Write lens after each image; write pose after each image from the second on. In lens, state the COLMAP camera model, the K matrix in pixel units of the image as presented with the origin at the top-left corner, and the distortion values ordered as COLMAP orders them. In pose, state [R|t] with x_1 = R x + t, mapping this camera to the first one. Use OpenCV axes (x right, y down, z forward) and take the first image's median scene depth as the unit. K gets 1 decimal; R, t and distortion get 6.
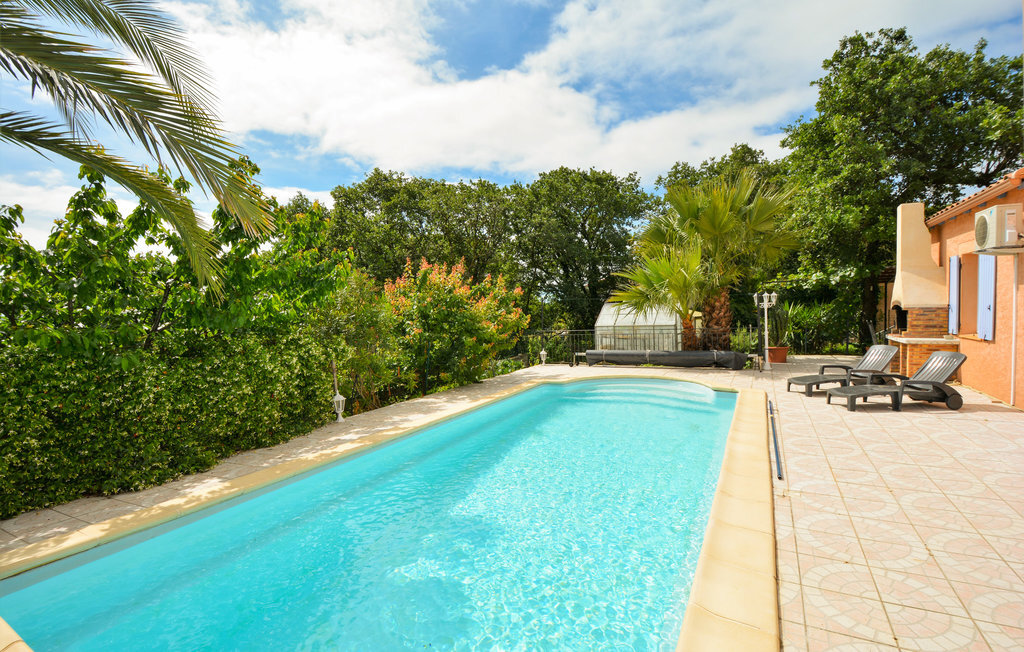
lens RADIAL K [[450.0, 0, 517.3], [0, 450.0, 337.7], [0, 0, 1]] dist [-0.003716, -0.000726]
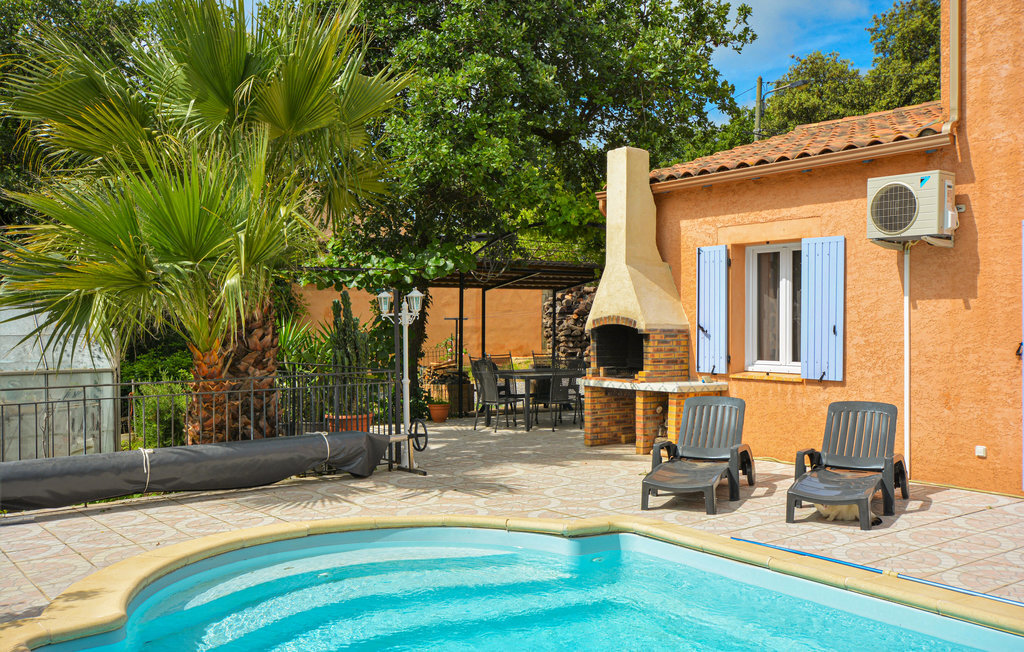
lens RADIAL K [[959.0, 0, 512.0], [0, 959.0, 326.0], [0, 0, 1]] dist [0.020560, 0.004956]
pose [[0.436411, 0.024934, 0.899402, -0.290779], [0.043551, 0.997859, -0.048795, -0.019700], [-0.898693, 0.060464, 0.434391, 0.638984]]
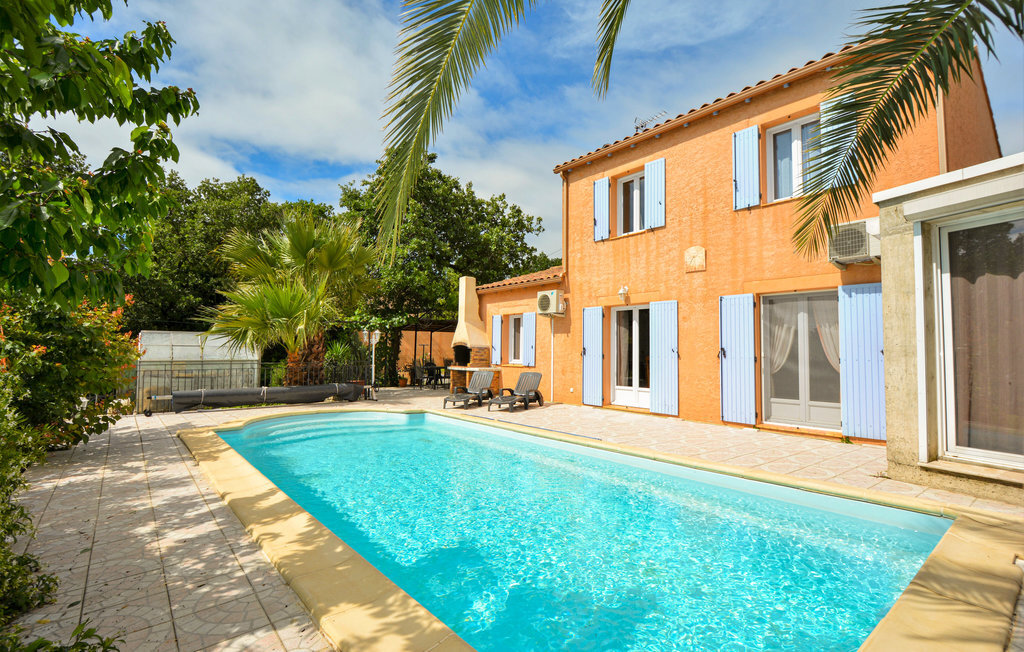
lens RADIAL K [[478.3, 0, 512.0], [0, 478.3, 326.0], [0, 0, 1]] dist [0.002807, 0.000058]
pose [[0.394063, 0.083614, 0.915272, -0.510813], [0.033616, 0.993876, -0.105268, 0.033975], [-0.918468, 0.072250, 0.388839, 0.275106]]
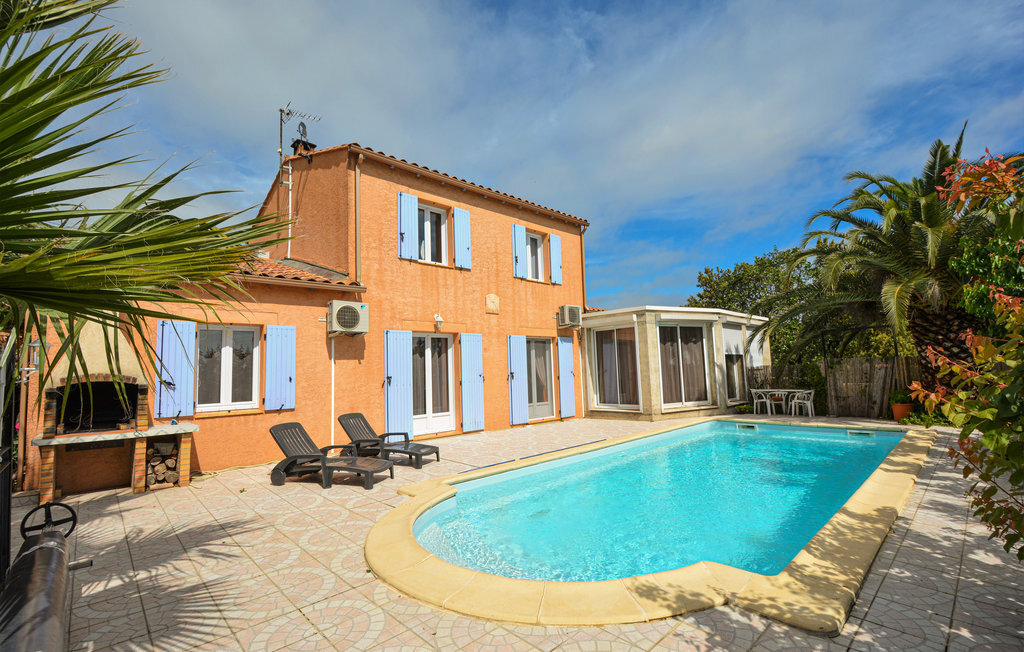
lens RADIAL K [[450.0, 0, 517.3], [0, 450.0, 337.7], [0, 0, 1]] dist [-0.003716, -0.000726]
pose [[-0.944313, 0.091731, 0.316003, 0.127317], [0.086681, 0.995783, -0.030032, -0.067823], [-0.317425, -0.000968, -0.948283, 1.471267]]
